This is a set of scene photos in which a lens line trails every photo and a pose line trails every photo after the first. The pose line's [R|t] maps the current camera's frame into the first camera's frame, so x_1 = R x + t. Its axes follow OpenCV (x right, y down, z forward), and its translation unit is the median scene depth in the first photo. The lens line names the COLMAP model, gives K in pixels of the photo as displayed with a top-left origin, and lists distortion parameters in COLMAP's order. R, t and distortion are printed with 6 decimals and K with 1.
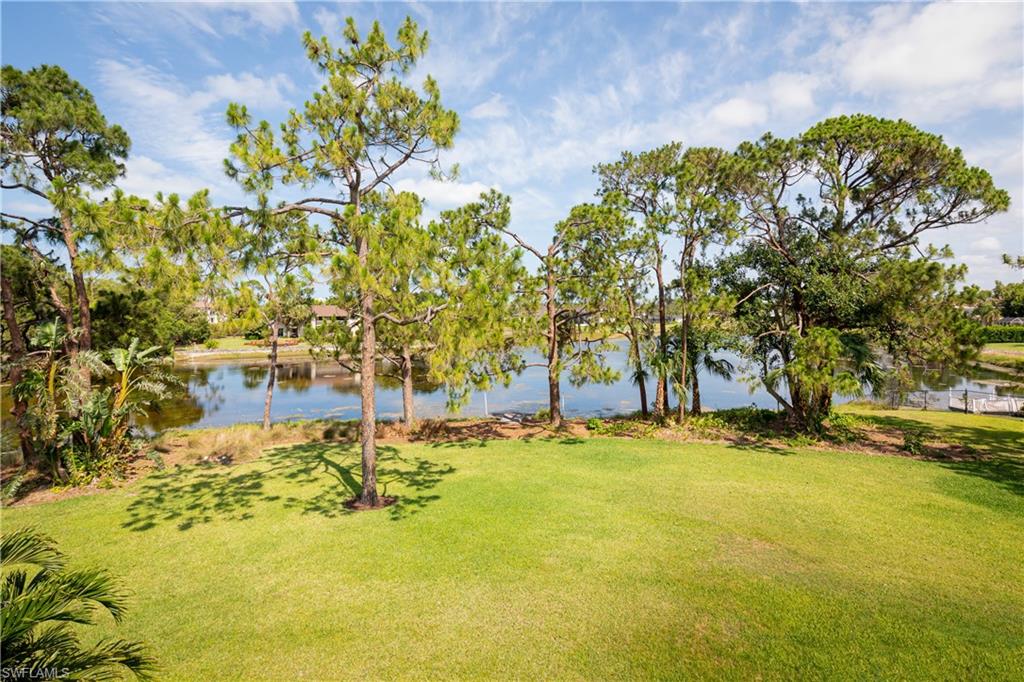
lens RADIAL K [[494.6, 0, 509.1], [0, 494.6, 312.8], [0, 0, 1]] dist [0.004146, 0.000987]
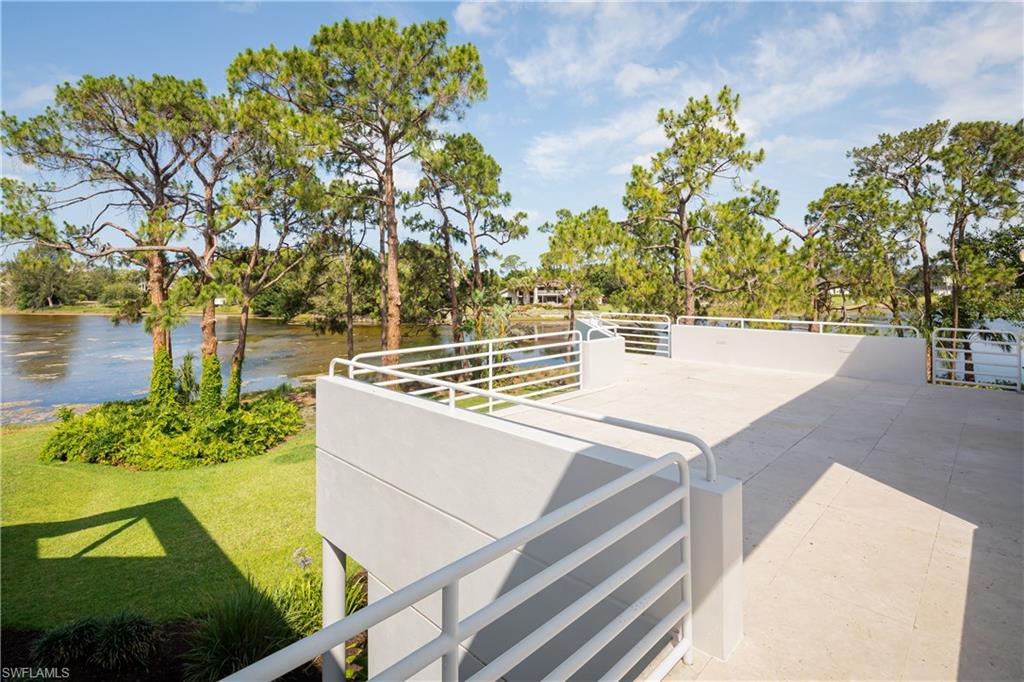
lens RADIAL K [[496.4, 0, 510.6], [0, 496.4, 281.8], [0, 0, 1]] dist [0.002877, 0.000835]
pose [[0.927146, -0.001933, -0.374696, -0.116136], [-0.002938, 0.999918, -0.012428, 0.011299], [0.374690, 0.012623, 0.927064, -0.314942]]
